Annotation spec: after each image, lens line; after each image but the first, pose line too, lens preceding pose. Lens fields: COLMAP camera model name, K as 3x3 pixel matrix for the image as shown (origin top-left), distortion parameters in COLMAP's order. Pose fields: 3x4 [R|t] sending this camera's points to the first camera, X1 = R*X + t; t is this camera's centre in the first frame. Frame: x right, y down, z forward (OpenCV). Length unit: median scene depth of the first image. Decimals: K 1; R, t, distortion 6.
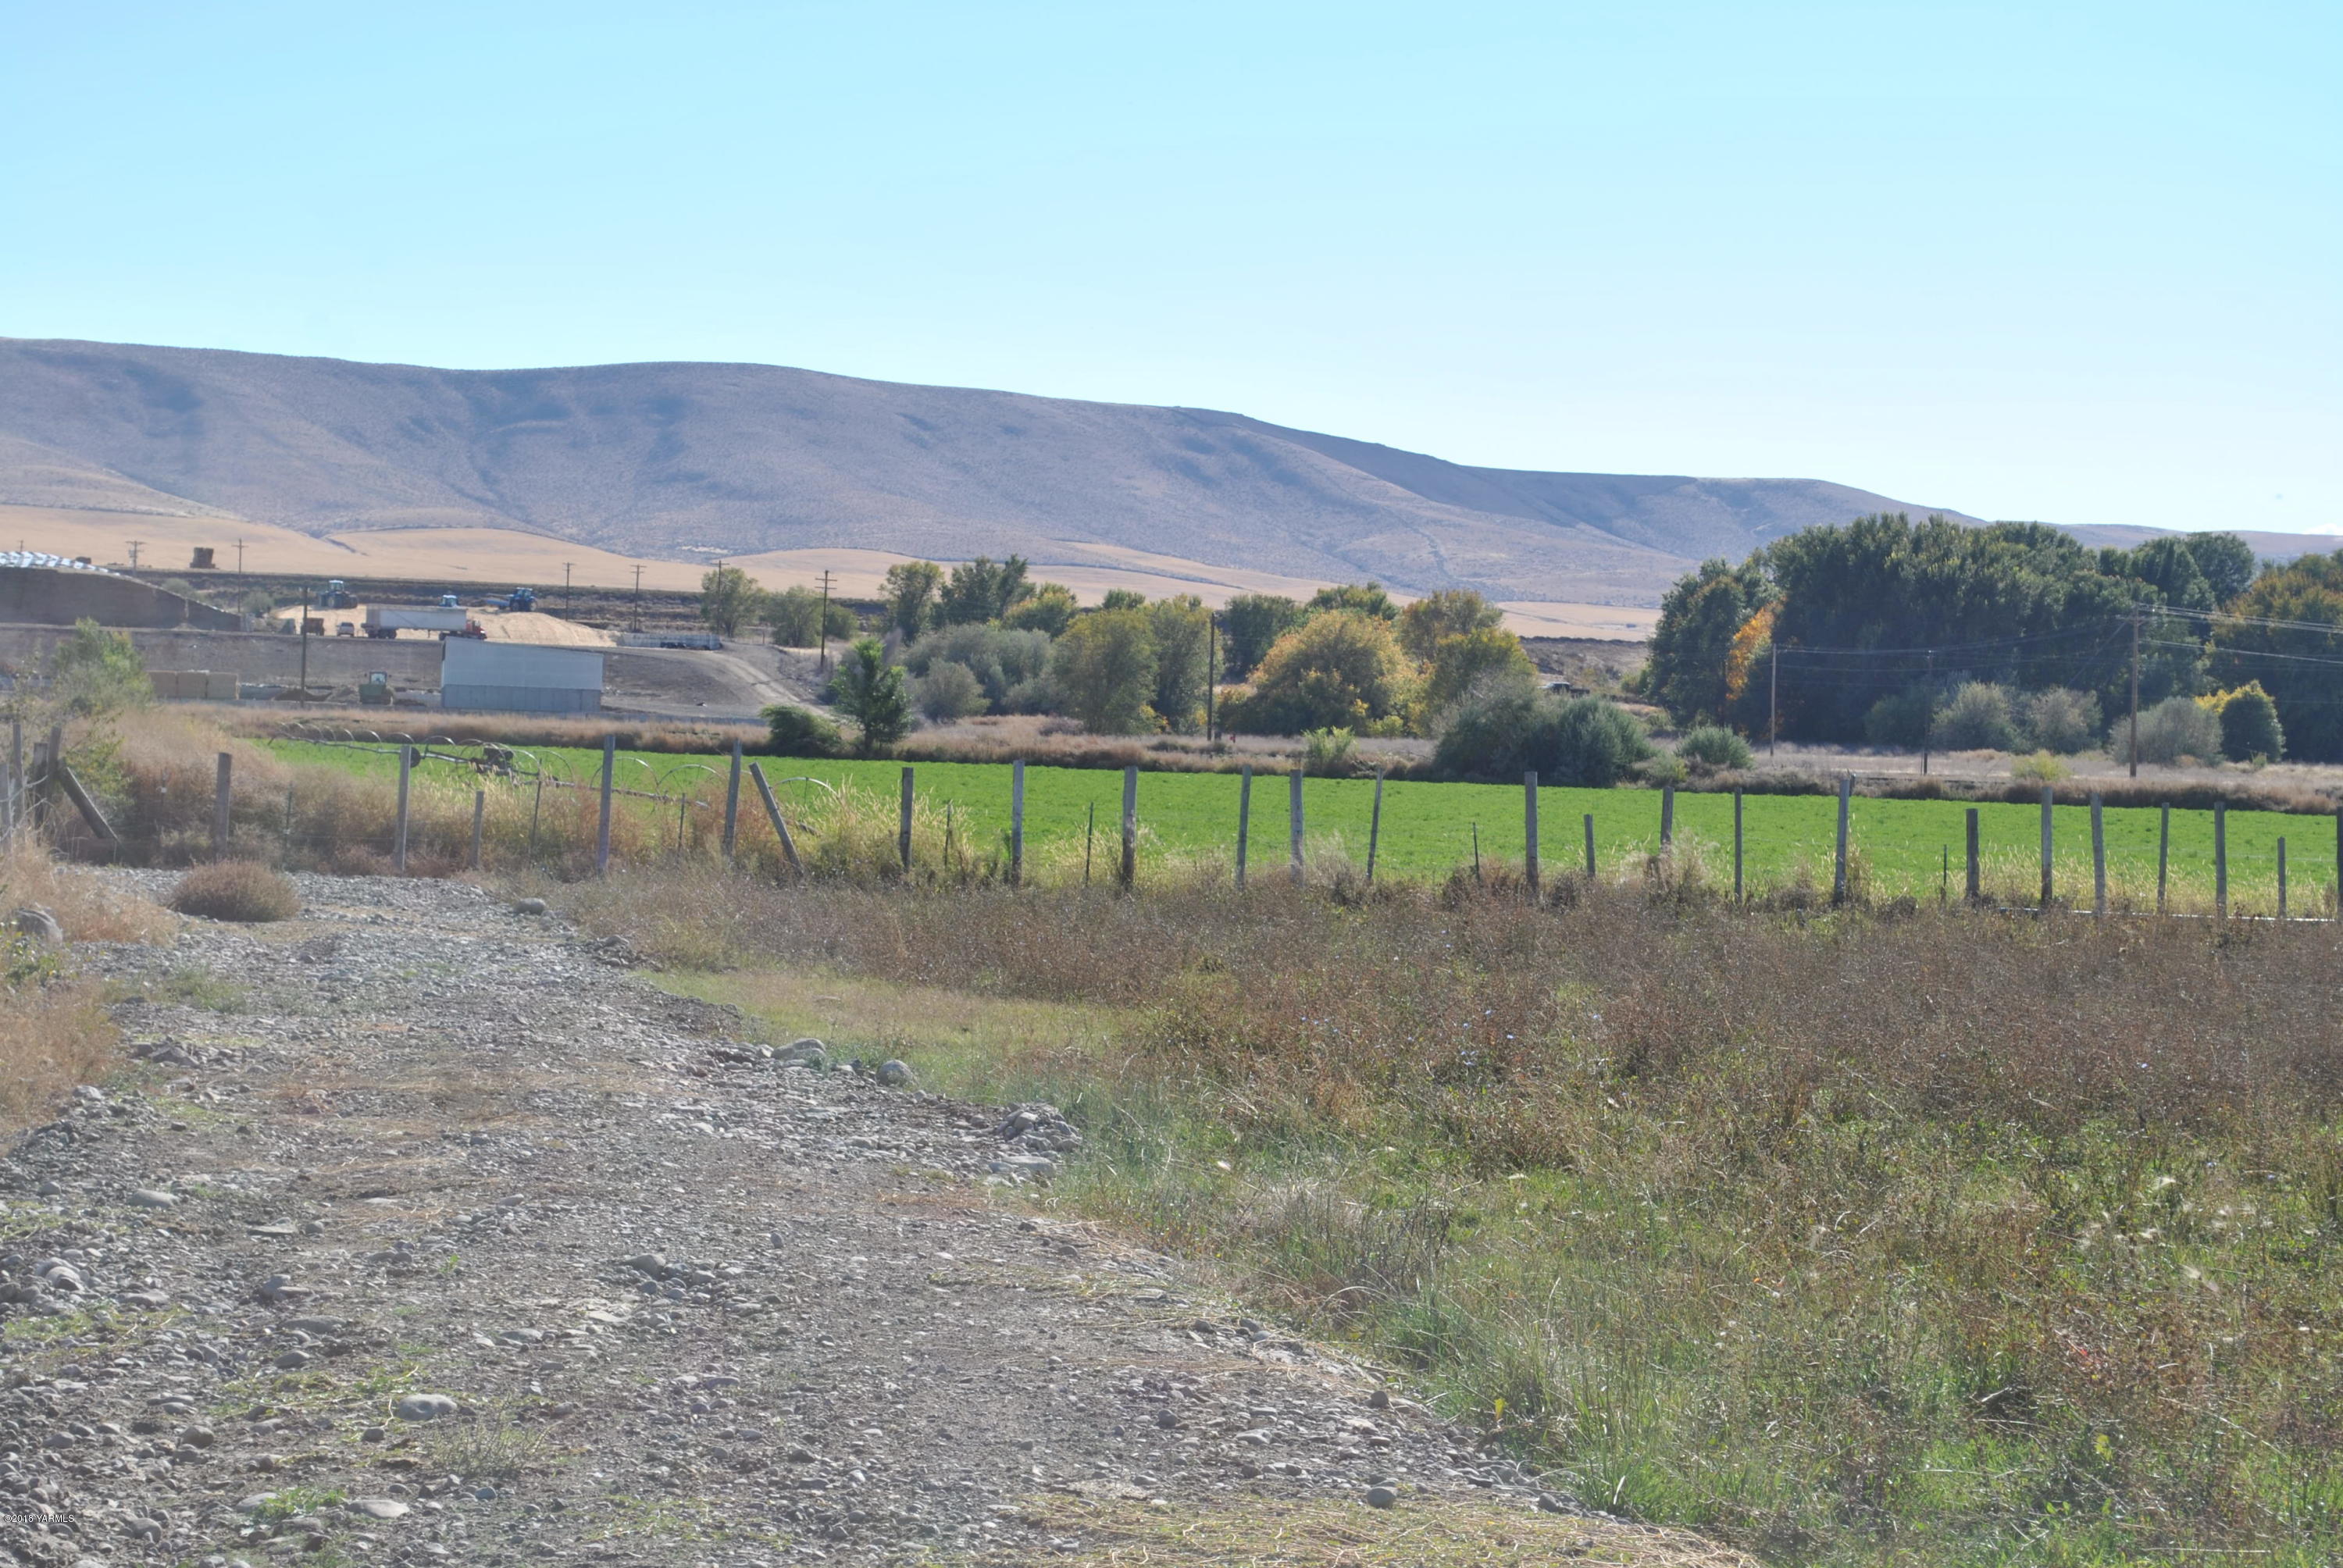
lens RADIAL K [[5351.6, 0, 1187.1], [0, 5351.6, 795.3], [0, 0, 1]] dist [0.019252, 0.000000]
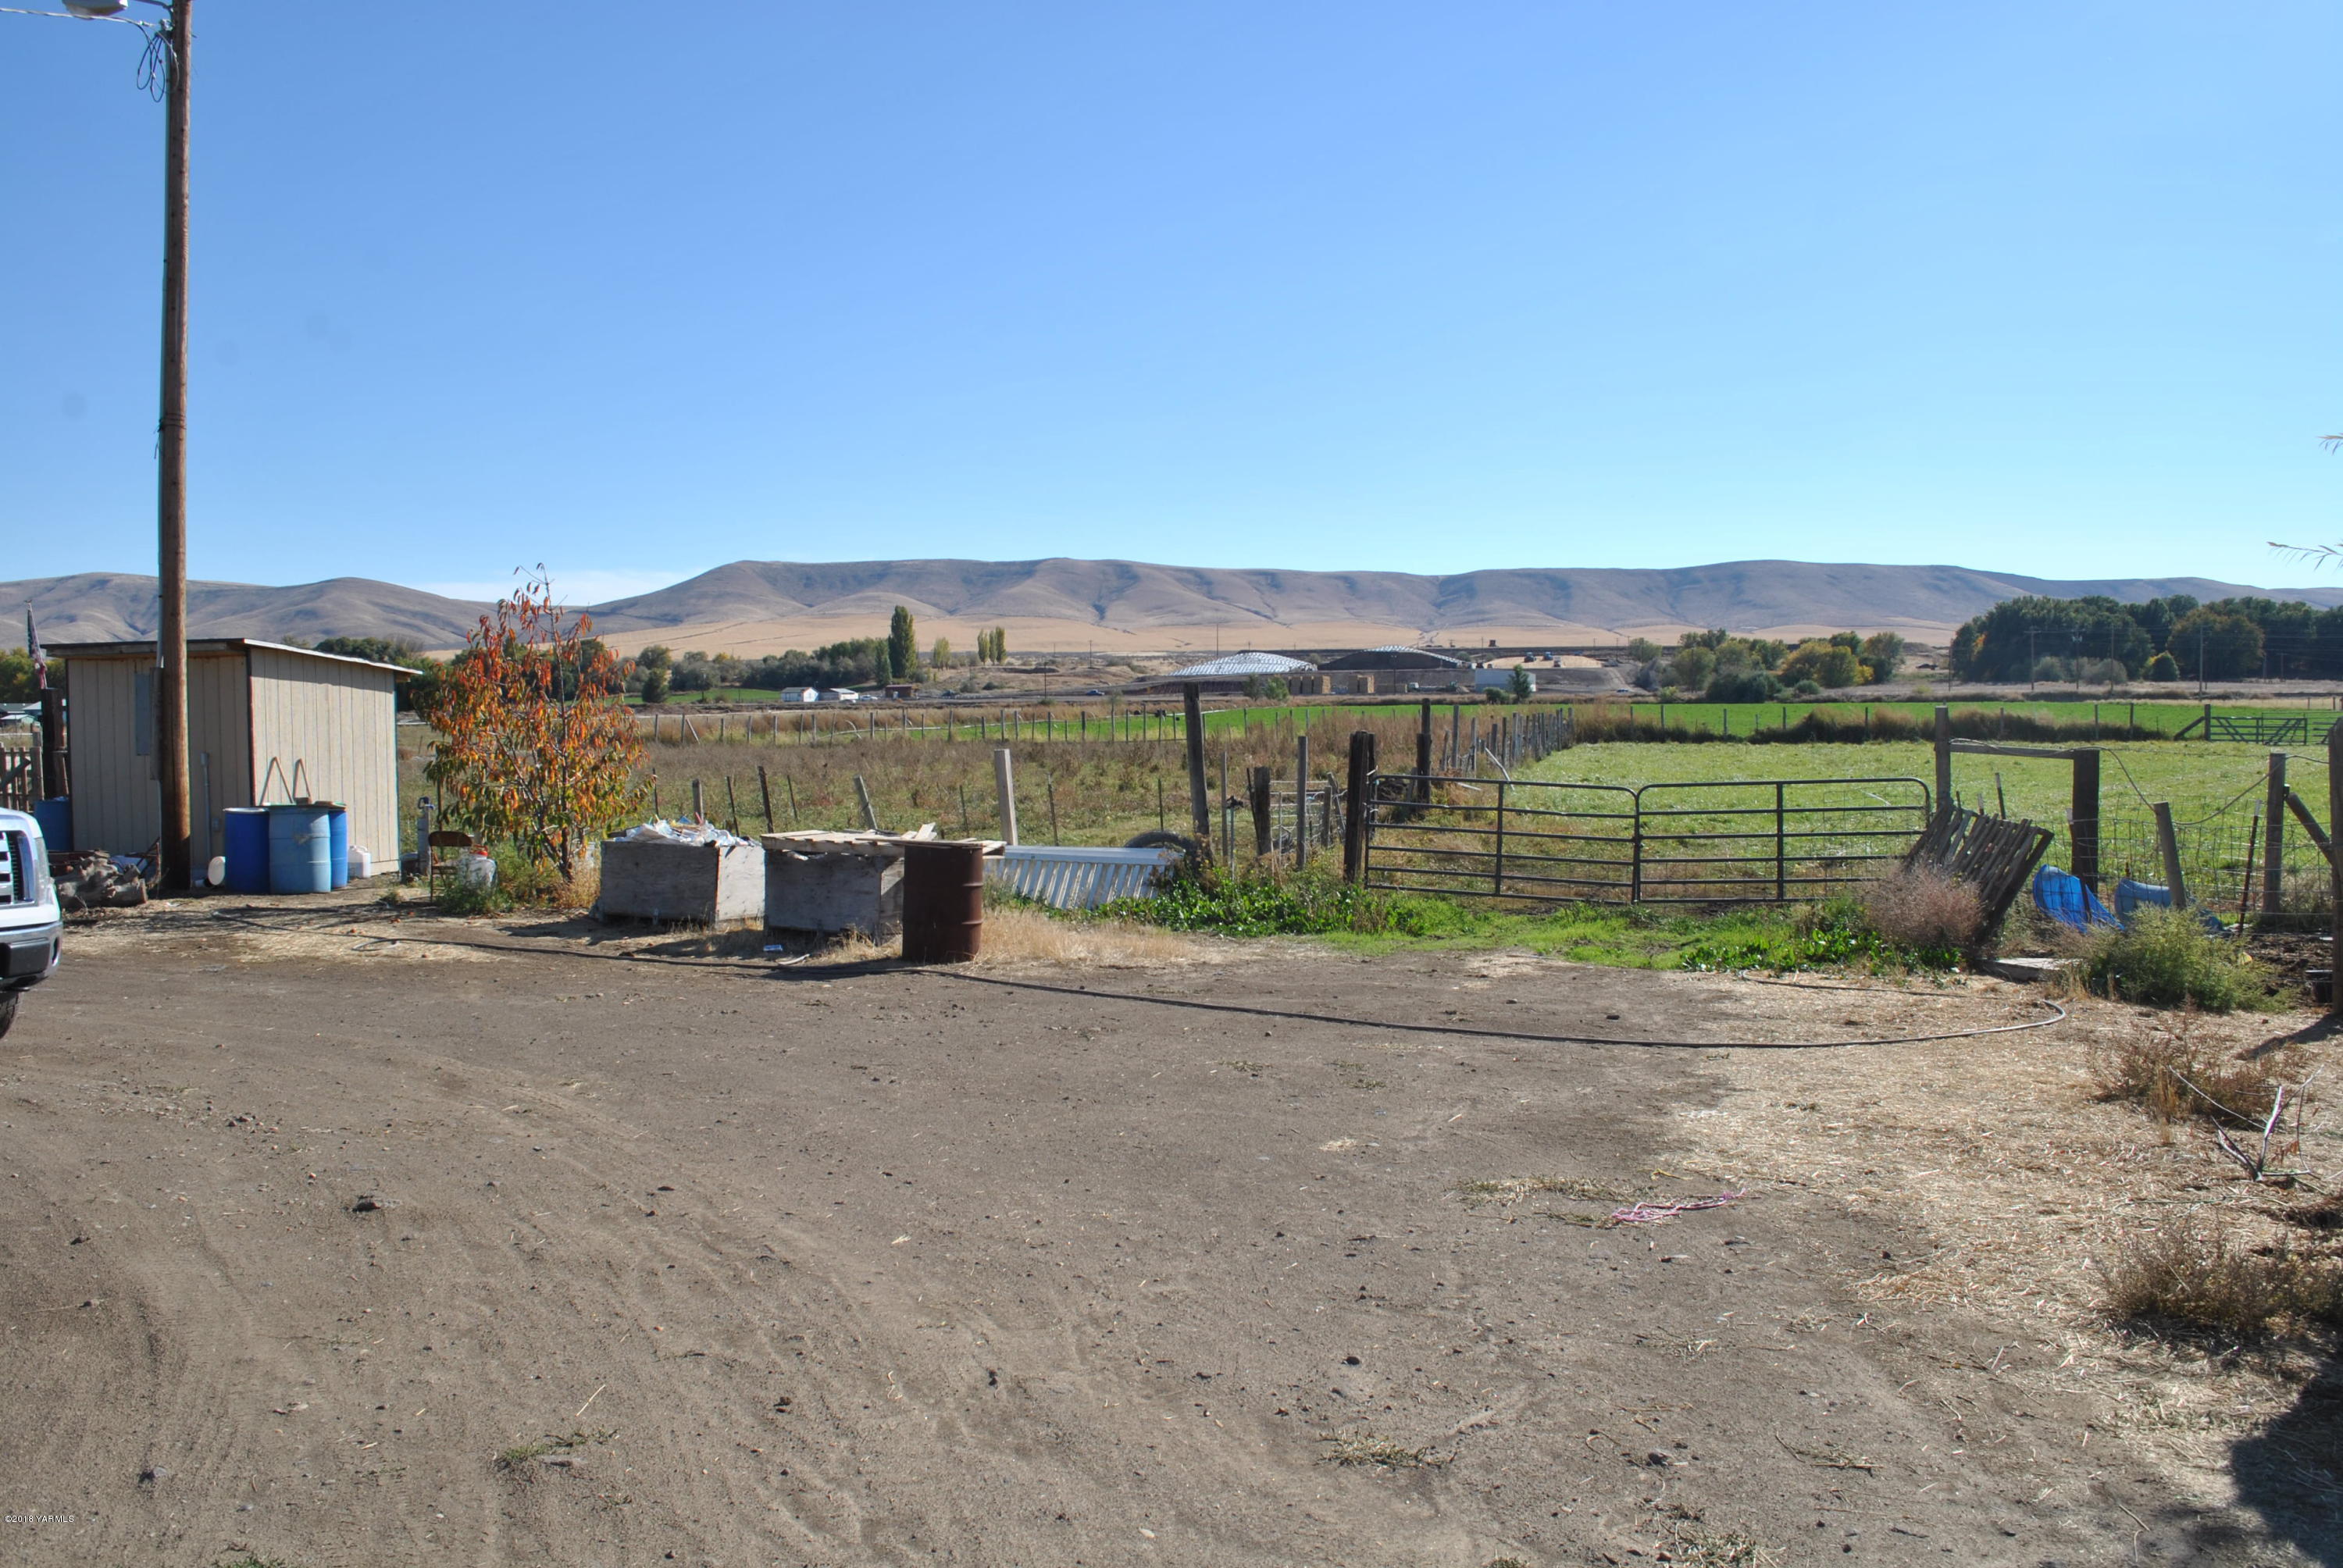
lens RADIAL K [[1857.5, 0, 1172.2], [0, 1857.5, 788.5], [0, 0, 1]] dist [-0.086311, 0.012632]
pose [[0.915600, -0.026750, -0.401198, 0.105970], [0.040671, 0.998828, 0.026221, 0.003291], [0.400027, -0.040326, 0.915616, -0.023154]]
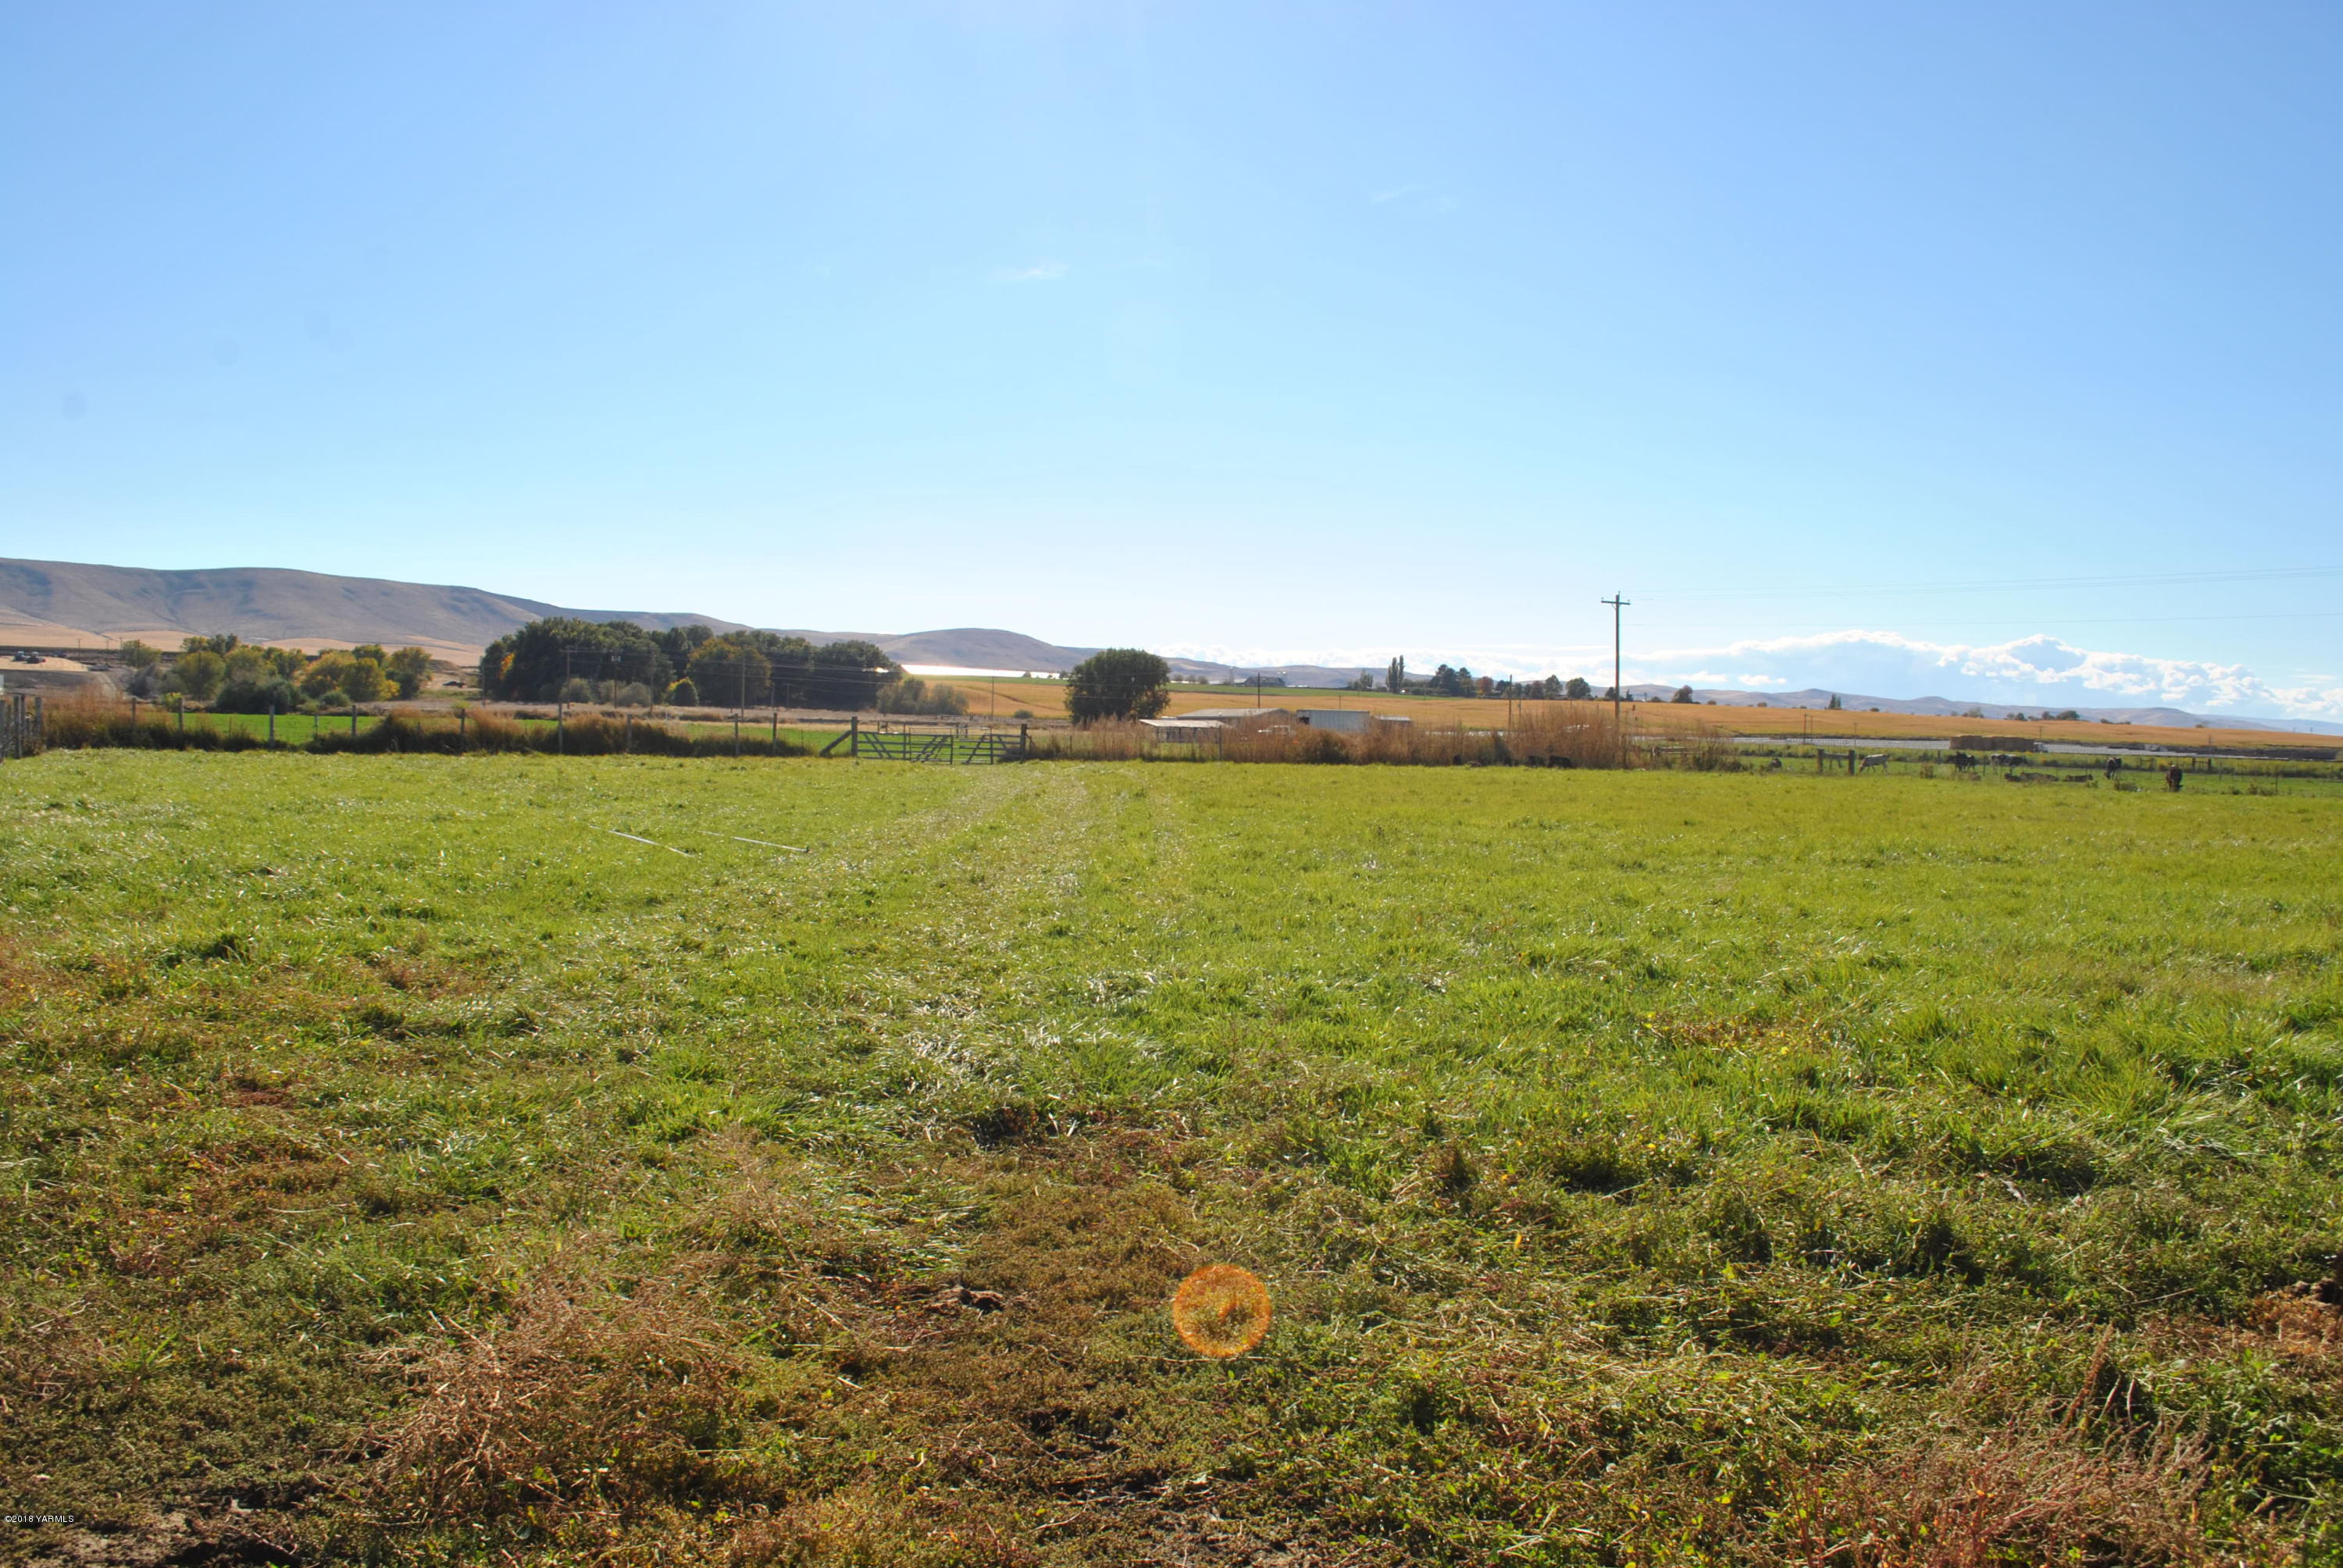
lens RADIAL K [[1857.5, 0, 1180.2], [0, 1857.5, 799.5], [0, 0, 1]] dist [-0.086311, 0.012632]
pose [[0.935281, -0.027103, 0.352866, 0.098905], [0.012796, 0.999001, 0.042815, 0.004306], [-0.353673, -0.035529, 0.934694, 0.014395]]
